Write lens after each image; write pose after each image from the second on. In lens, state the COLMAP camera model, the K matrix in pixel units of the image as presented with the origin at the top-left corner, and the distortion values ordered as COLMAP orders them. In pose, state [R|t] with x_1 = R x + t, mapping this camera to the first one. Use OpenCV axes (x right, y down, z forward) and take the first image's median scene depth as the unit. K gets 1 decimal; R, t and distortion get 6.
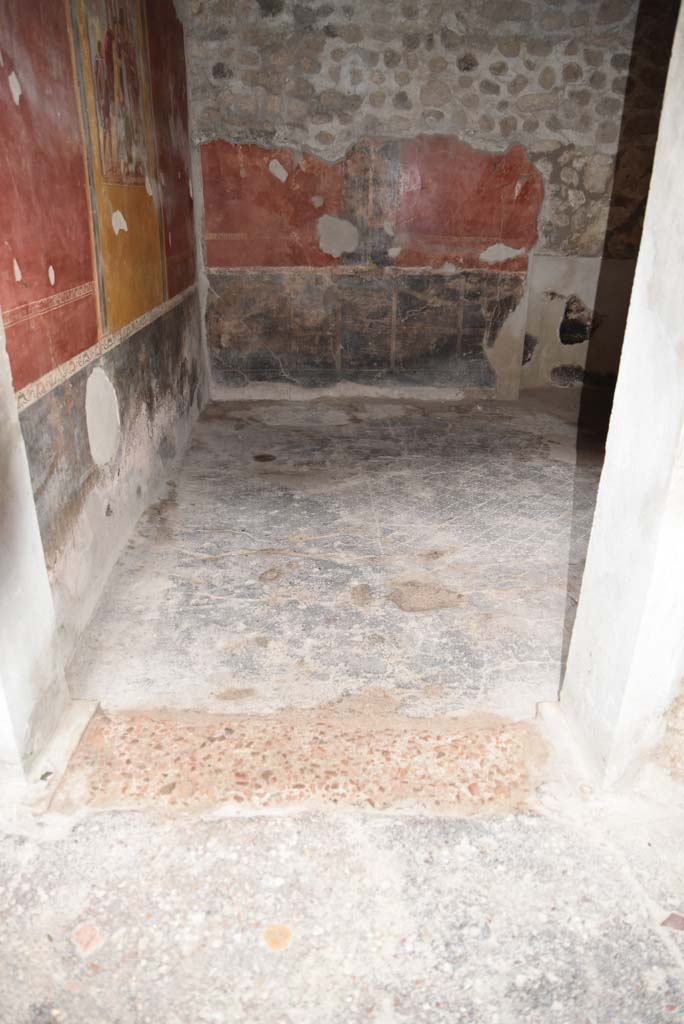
lens RADIAL K [[698.1, 0, 335.1], [0, 698.1, 505.8], [0, 0, 1]] dist [-0.135225, 0.094542]
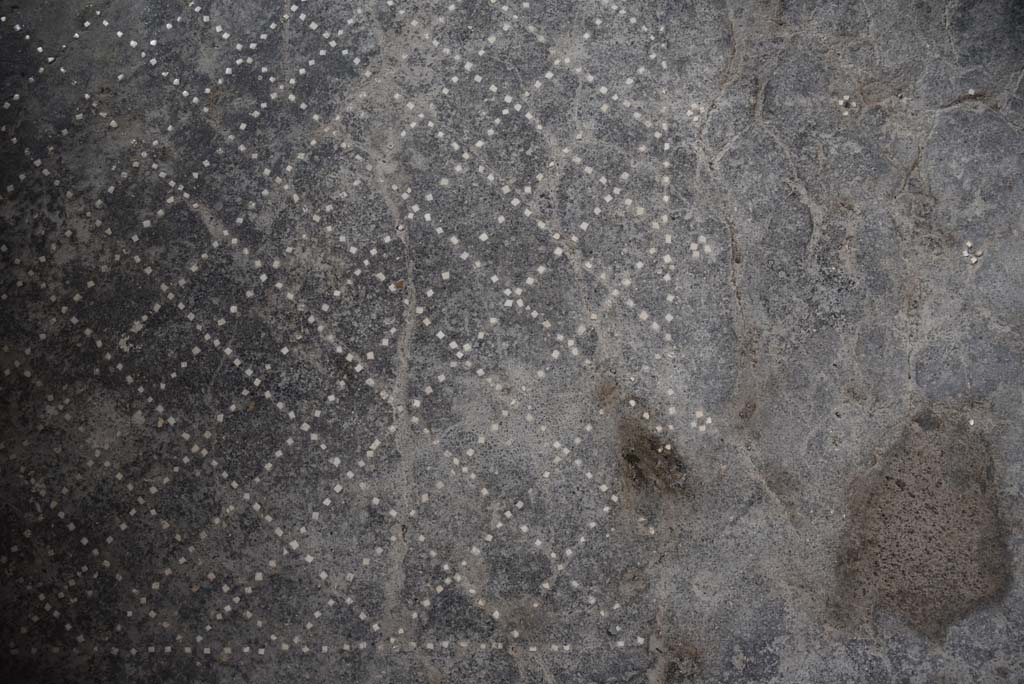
lens RADIAL K [[698.1, 0, 507.8], [0, 698.1, 348.4], [0, 0, 1]] dist [-0.135225, 0.094542]
pose [[-0.007352, -0.997546, 0.069632, 0.146548], [0.396725, 0.061010, 0.915908, -0.189272], [-0.917908, 0.034358, 0.395303, 0.799780]]
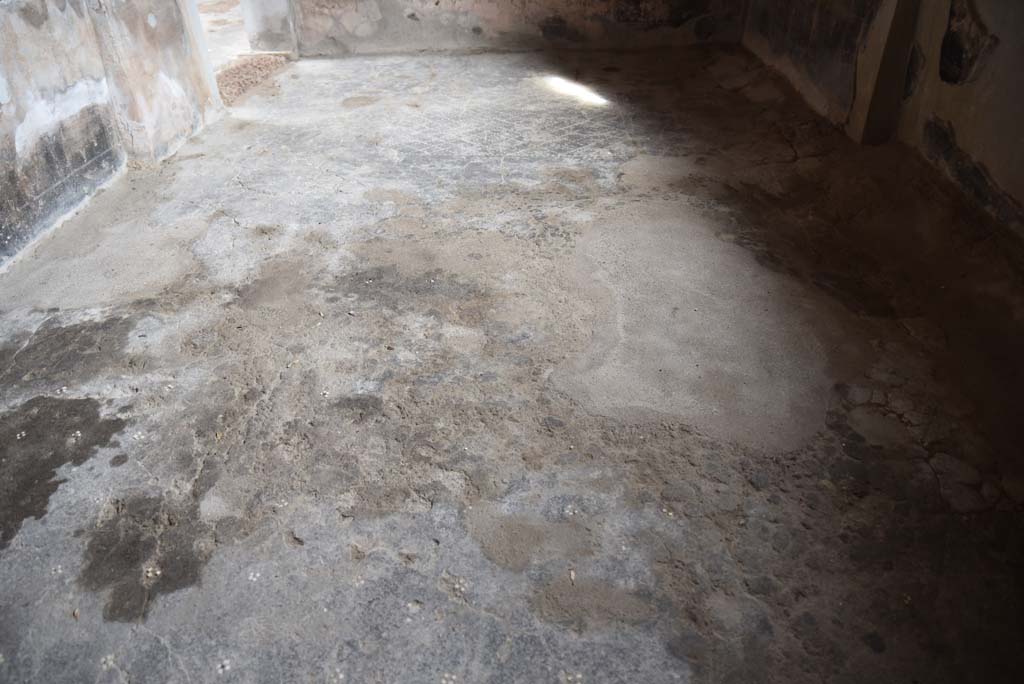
lens RADIAL K [[698.1, 0, 508.6], [0, 698.1, 348.6], [0, 0, 1]] dist [-0.135225, 0.094542]
pose [[-0.037881, 0.586750, -0.808882, 1.316996], [-0.375339, 0.741838, 0.555695, -0.347354], [0.926113, 0.324655, 0.192128, 0.911928]]
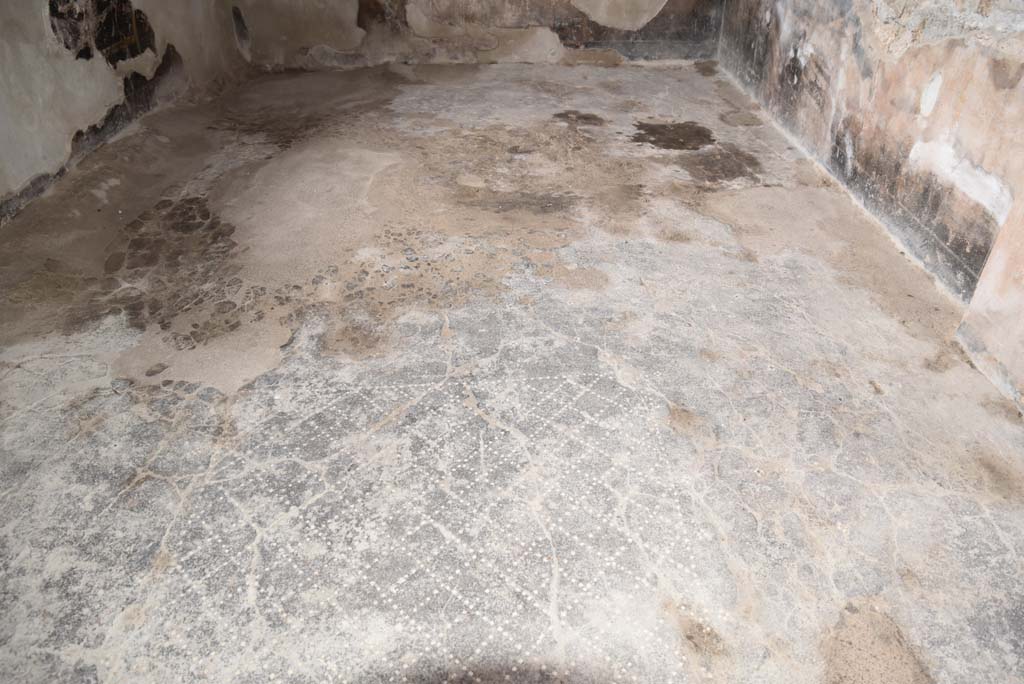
lens RADIAL K [[698.1, 0, 505.2], [0, 698.1, 350.3], [0, 0, 1]] dist [-0.135225, 0.094542]
pose [[-0.029456, -0.608102, 0.793312, -0.099479], [0.397395, 0.721113, 0.567514, -0.357056], [-0.917175, 0.331975, 0.220416, 0.811143]]
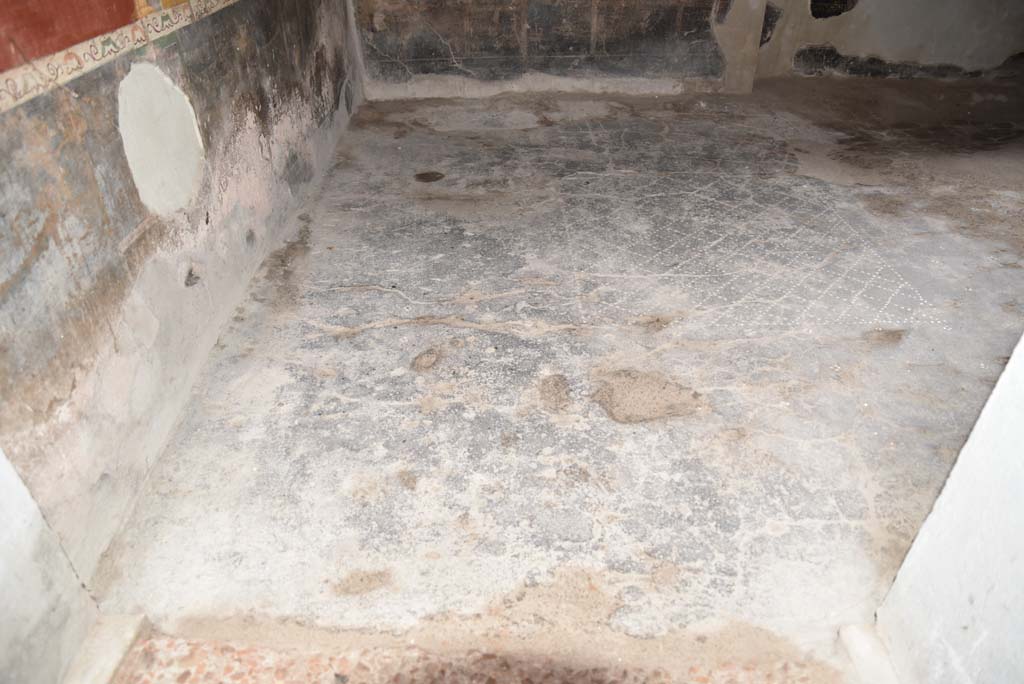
lens RADIAL K [[698.1, 0, 507.8], [0, 698.1, 349.2], [0, 0, 1]] dist [-0.135225, 0.094542]
pose [[0.999504, -0.008525, -0.030322, 0.009527], [0.014662, 0.977938, 0.208379, -0.047020], [0.027877, -0.208720, 0.977578, 0.247278]]
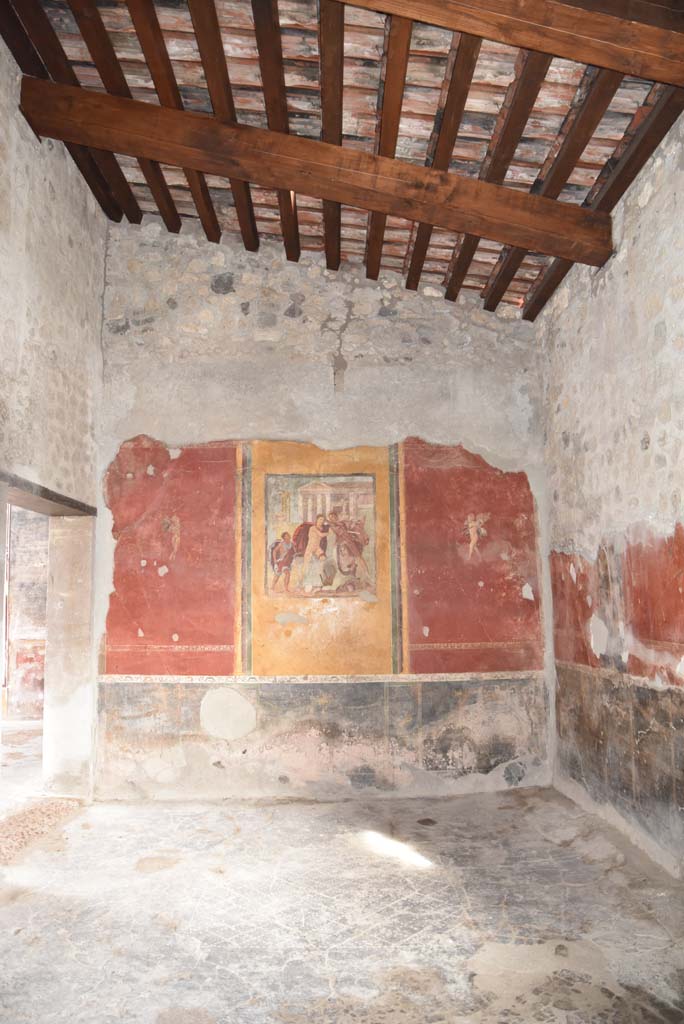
lens RADIAL K [[698.1, 0, 336.8], [0, 698.1, 504.0], [0, 0, 1]] dist [-0.135225, 0.094542]
pose [[0.024689, -0.148990, -0.988530, 1.234947], [-0.388856, 0.909529, -0.146795, -0.372605], [0.920968, 0.388020, -0.035480, 0.838324]]
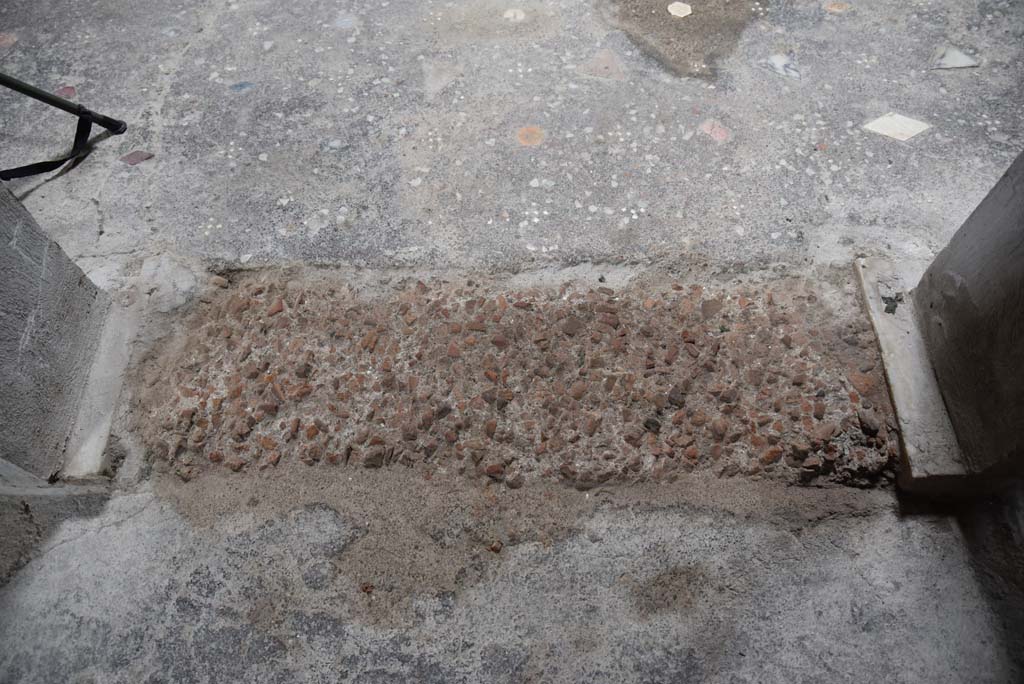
lens RADIAL K [[698.1, 0, 502.9], [0, 698.1, 339.2], [0, 0, 1]] dist [-0.135225, 0.094542]
pose [[-0.999803, 0.015823, 0.012020, -0.019298], [0.013327, 0.085322, 0.996264, -0.136583], [0.014739, 0.996228, -0.085516, 0.516013]]
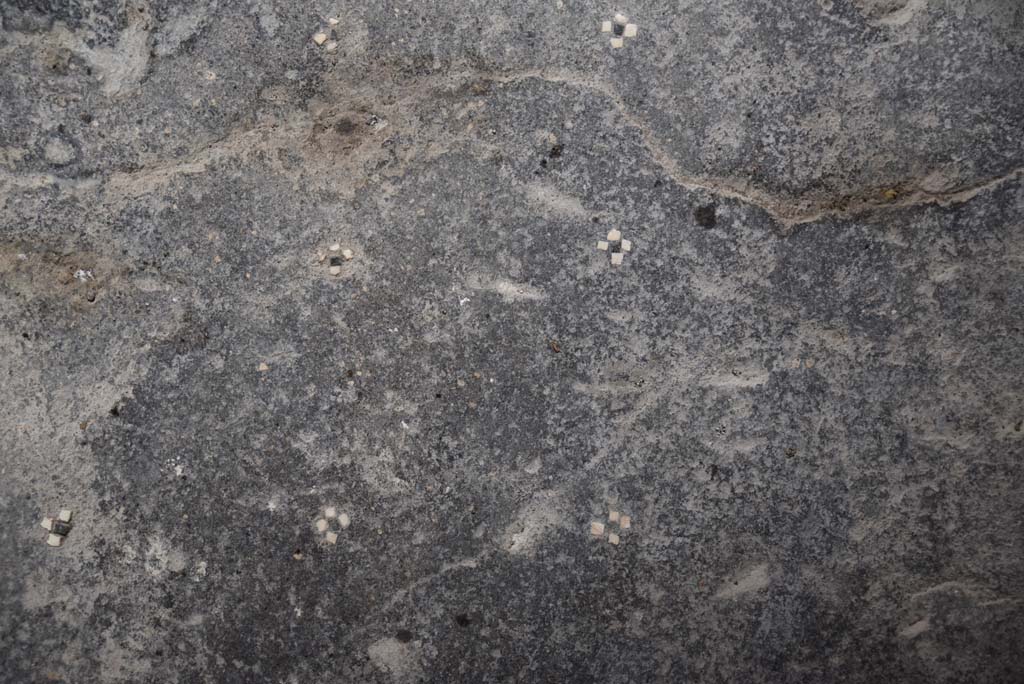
lens RADIAL K [[1237.2, 0, 513.4], [0, 1237.2, 342.1], [0, 0, 1]] dist [-0.011771, 0.000000]
pose [[-0.999772, -0.016606, -0.013439, -0.076847], [-0.006570, -0.359603, 0.933082, -0.218420], [-0.020327, 0.932958, 0.359412, 0.845996]]
